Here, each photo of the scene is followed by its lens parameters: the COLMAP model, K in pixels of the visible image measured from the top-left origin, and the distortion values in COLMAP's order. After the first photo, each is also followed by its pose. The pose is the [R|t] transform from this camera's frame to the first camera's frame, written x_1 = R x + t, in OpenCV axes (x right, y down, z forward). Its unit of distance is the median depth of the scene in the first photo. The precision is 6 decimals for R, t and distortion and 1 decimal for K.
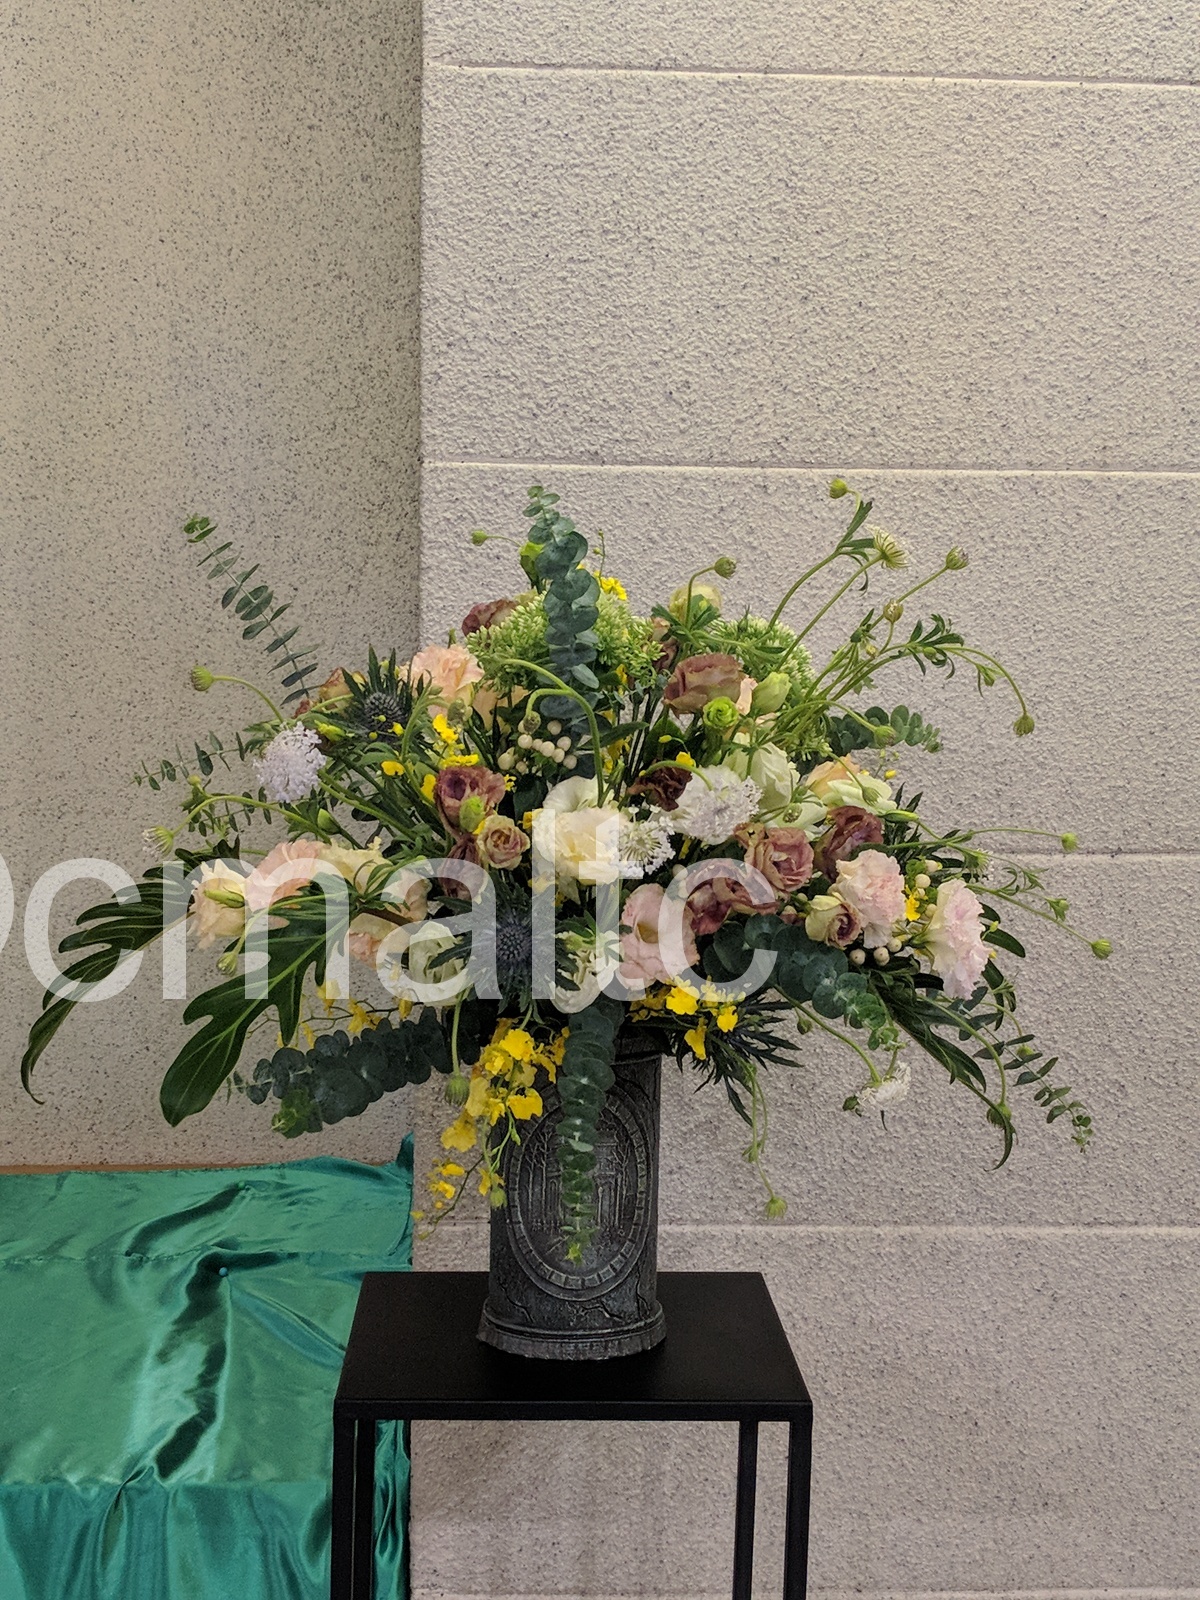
lens RADIAL K [[1408.9, 0, 599.9], [0, 1408.9, 817.6], [0, 0, 1]] dist [0.001379, -0.006527]
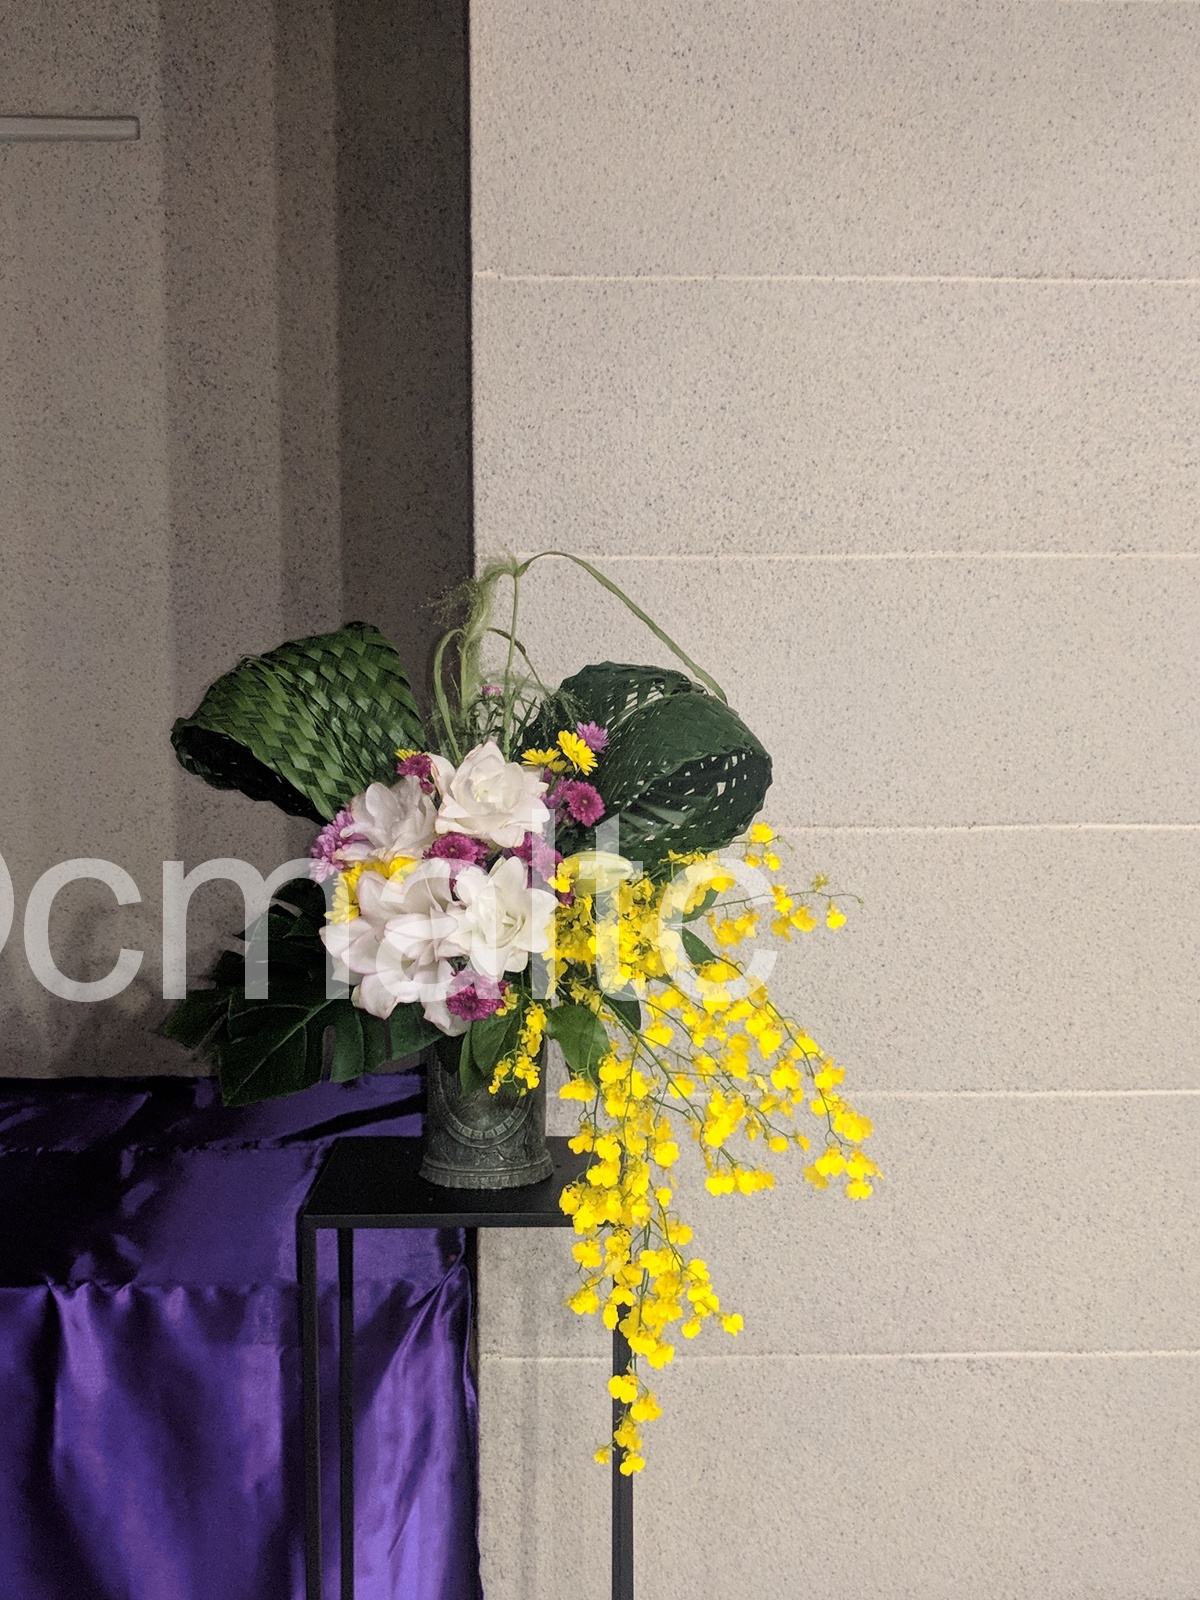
lens RADIAL K [[1207.0, 0, 619.0], [0, 1207.0, 809.4], [0, 0, 1]] dist [0.012891, -0.004810]
pose [[0.999846, -0.012622, -0.012185, 0.016203], [0.012635, 0.999920, 0.000969, 0.002320], [0.012172, -0.001122, 0.999925, -0.116313]]
